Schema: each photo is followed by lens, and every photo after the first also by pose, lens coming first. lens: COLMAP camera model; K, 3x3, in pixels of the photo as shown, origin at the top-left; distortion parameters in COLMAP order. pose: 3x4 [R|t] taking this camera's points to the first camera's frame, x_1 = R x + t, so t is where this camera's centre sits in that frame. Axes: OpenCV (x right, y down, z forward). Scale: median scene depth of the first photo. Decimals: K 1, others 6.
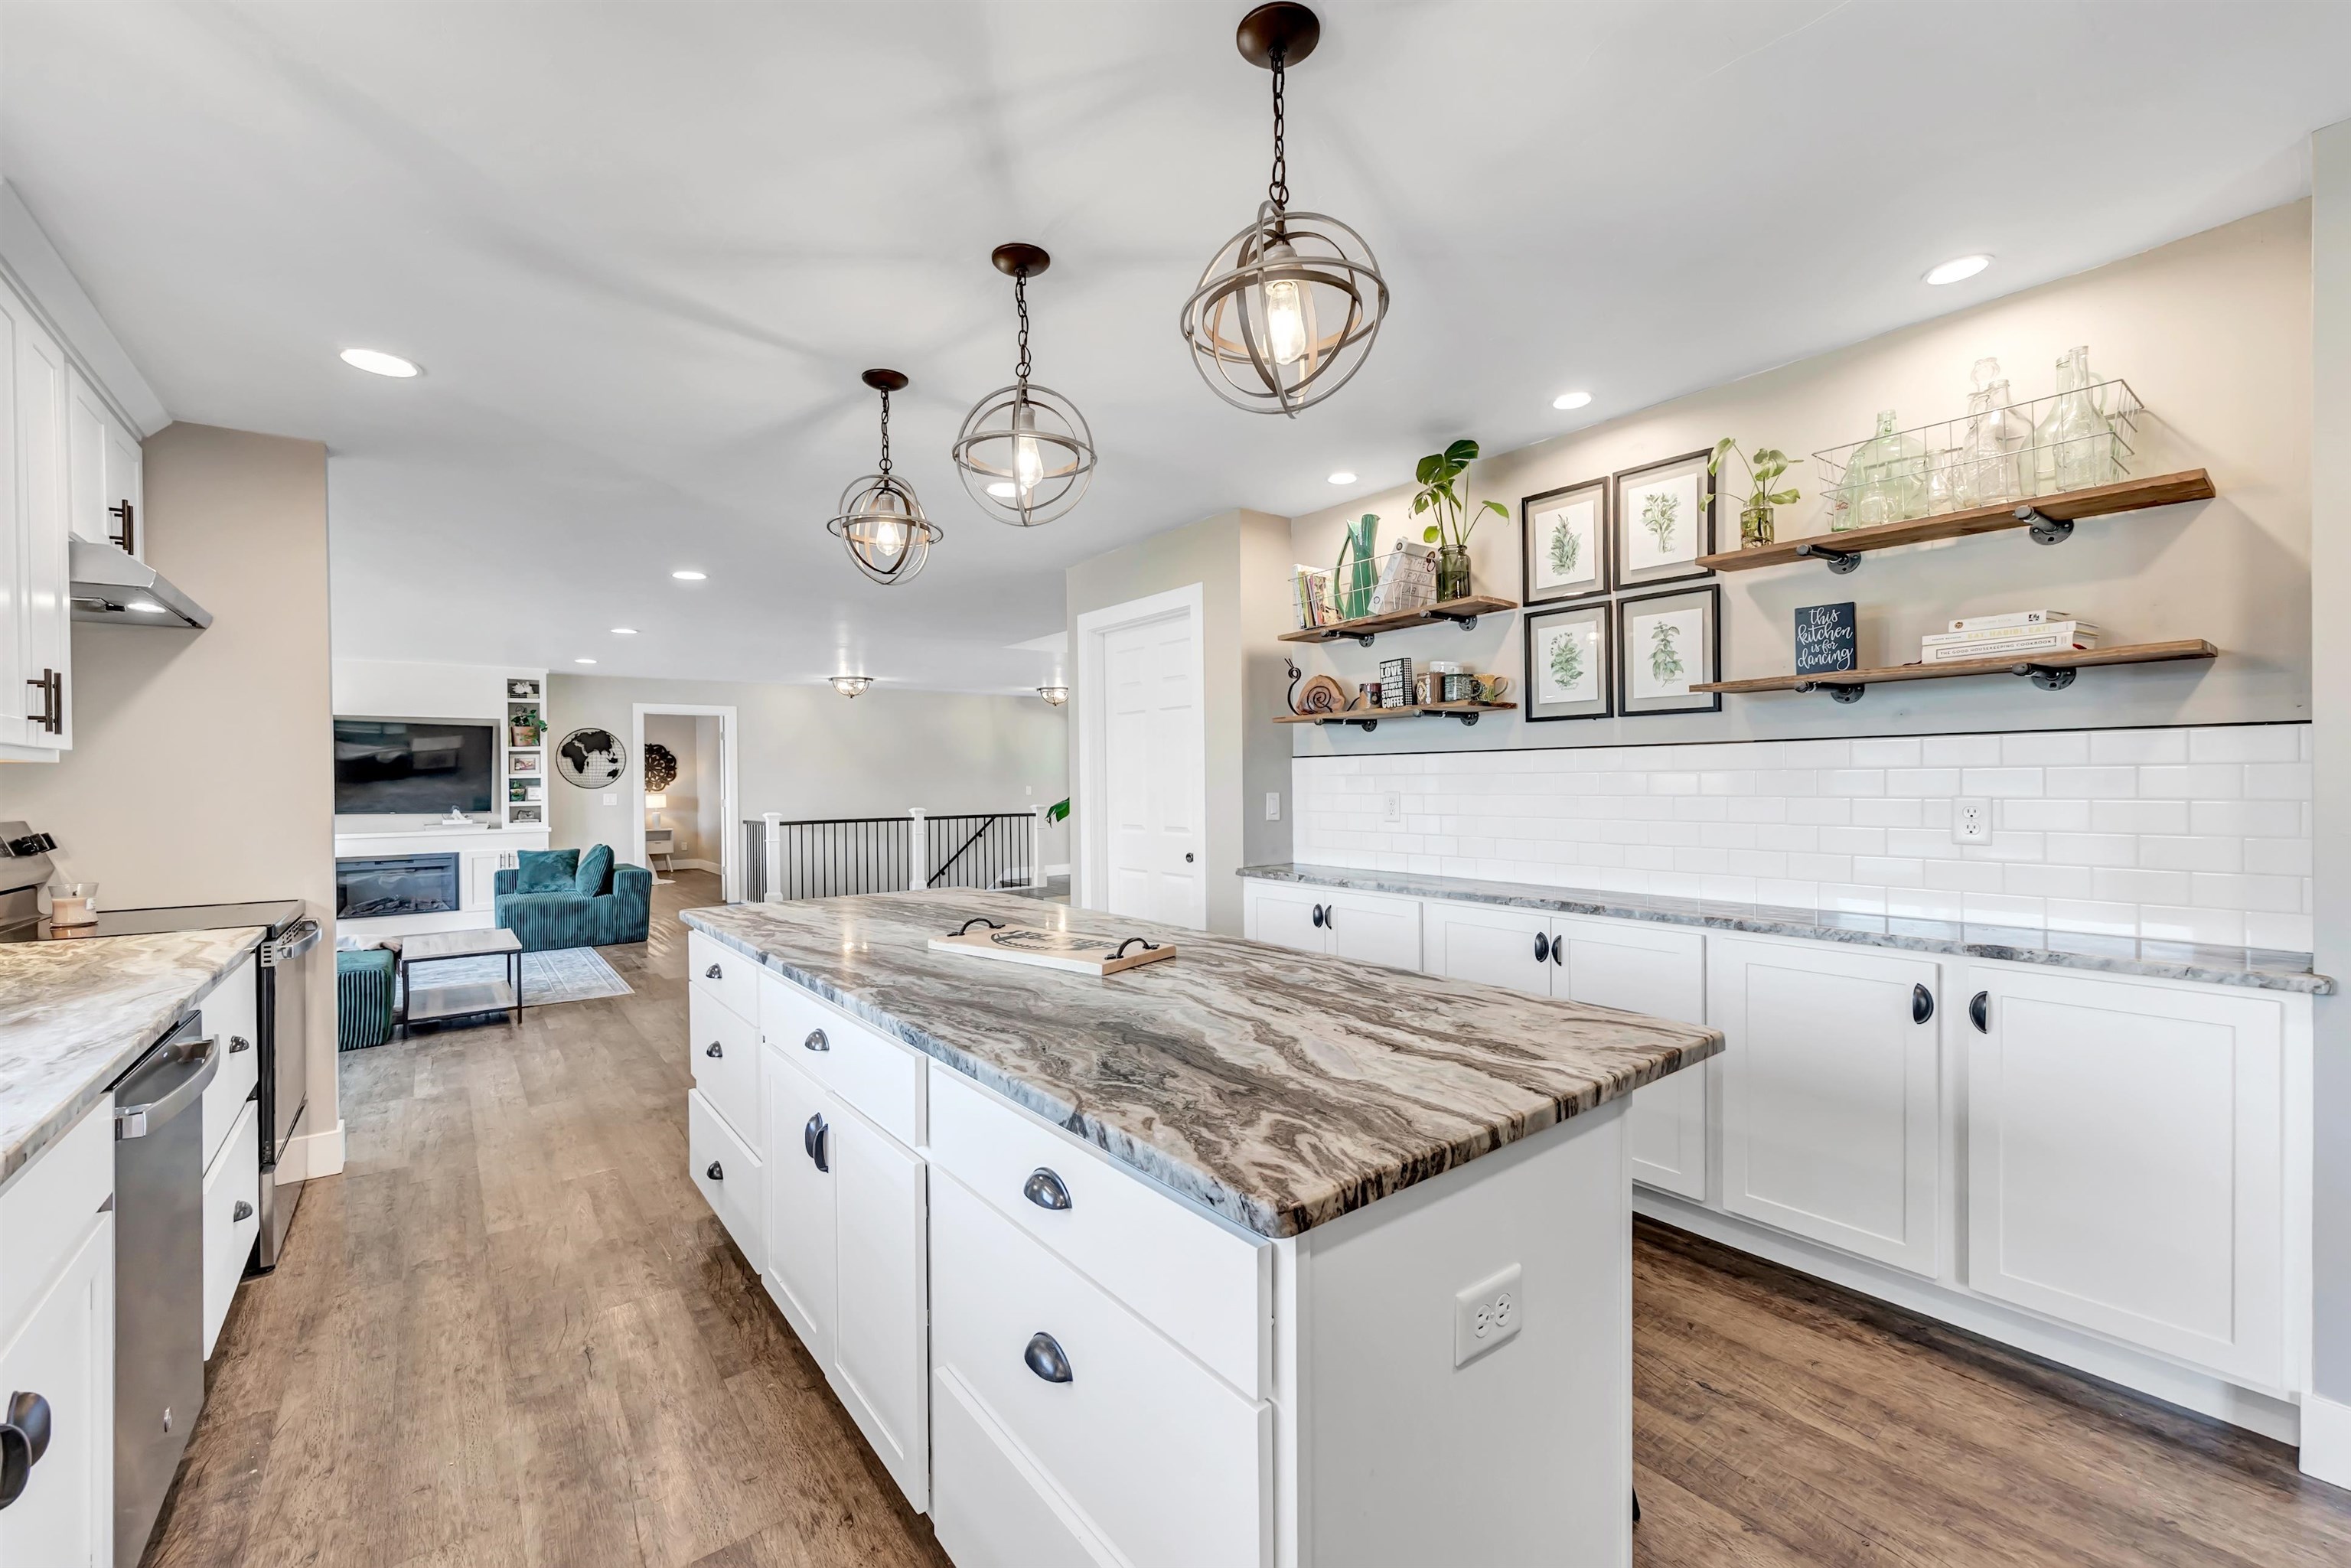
lens RADIAL K [[918.4, 0, 1167.4], [0, 918.4, 782.9], [0, 0, 1]] dist [-0.001768, -0.000341]
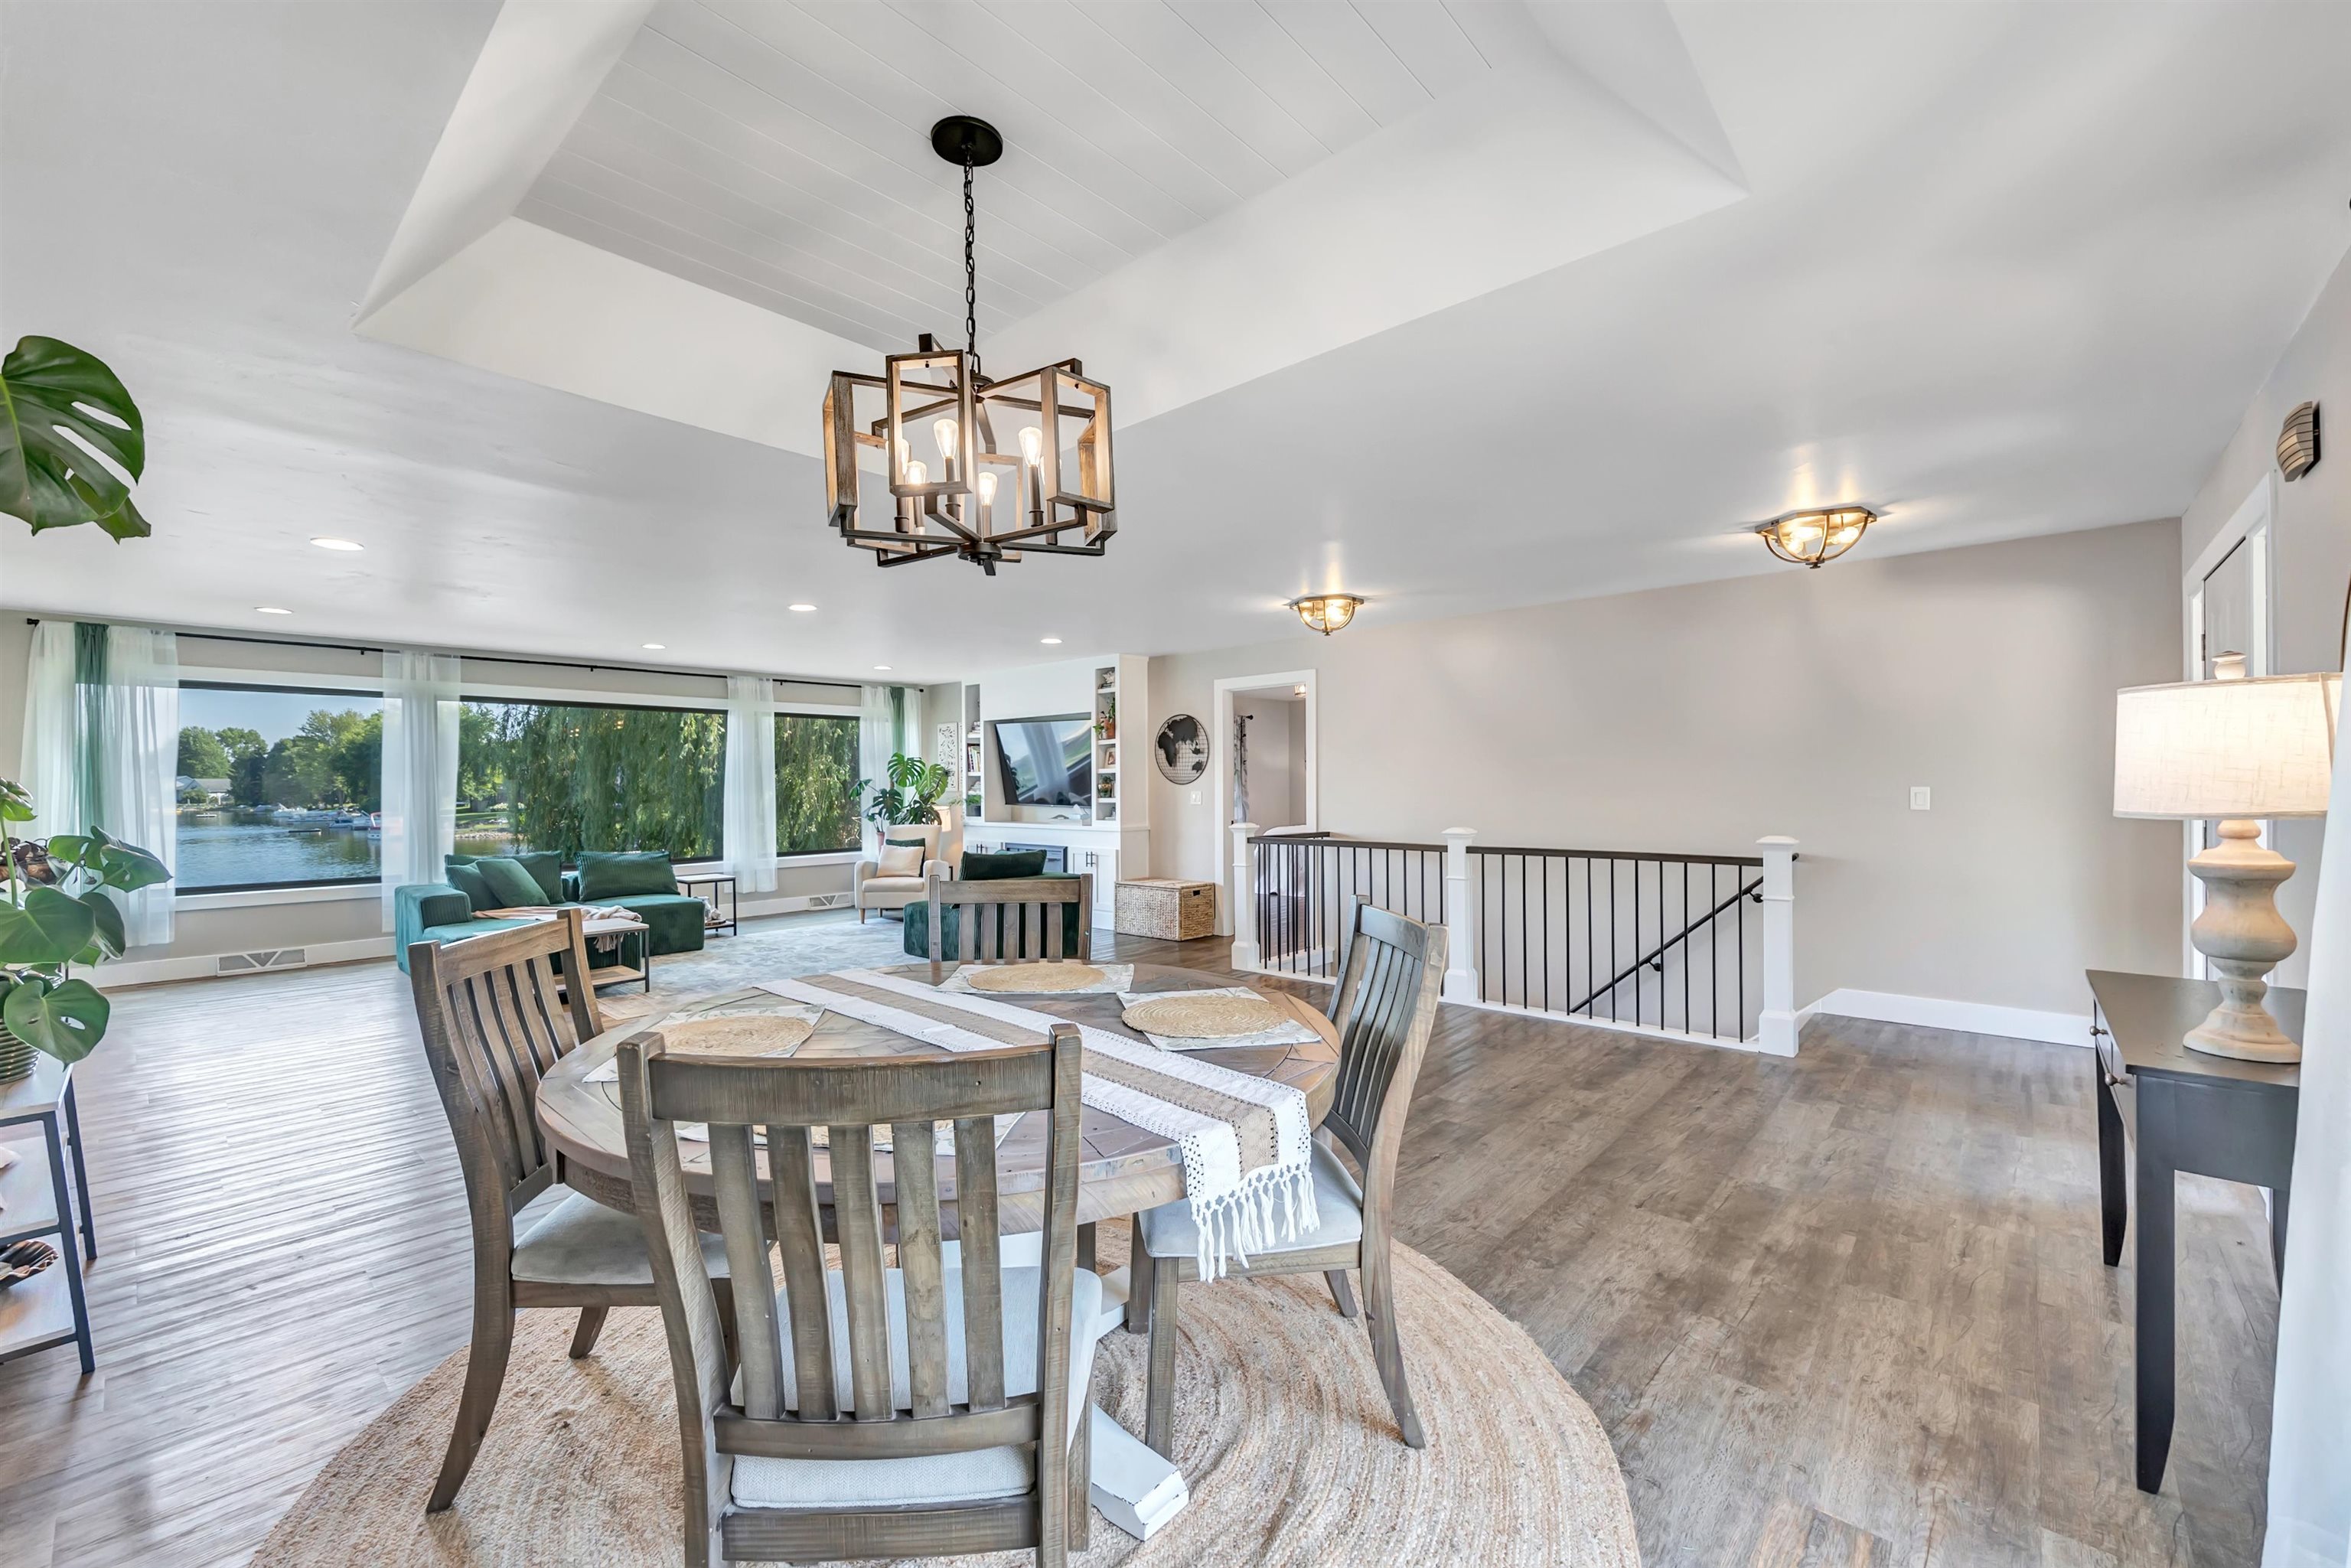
lens RADIAL K [[918.4, 0, 1176.1], [0, 918.4, 794.7], [0, 0, 1]] dist [-0.001768, -0.000341]
pose [[0.140850, 0.014778, -0.989921, 0.259146], [-0.001229, 0.999890, 0.014752, 0.003193], [0.990030, -0.000861, 0.140853, 1.024389]]
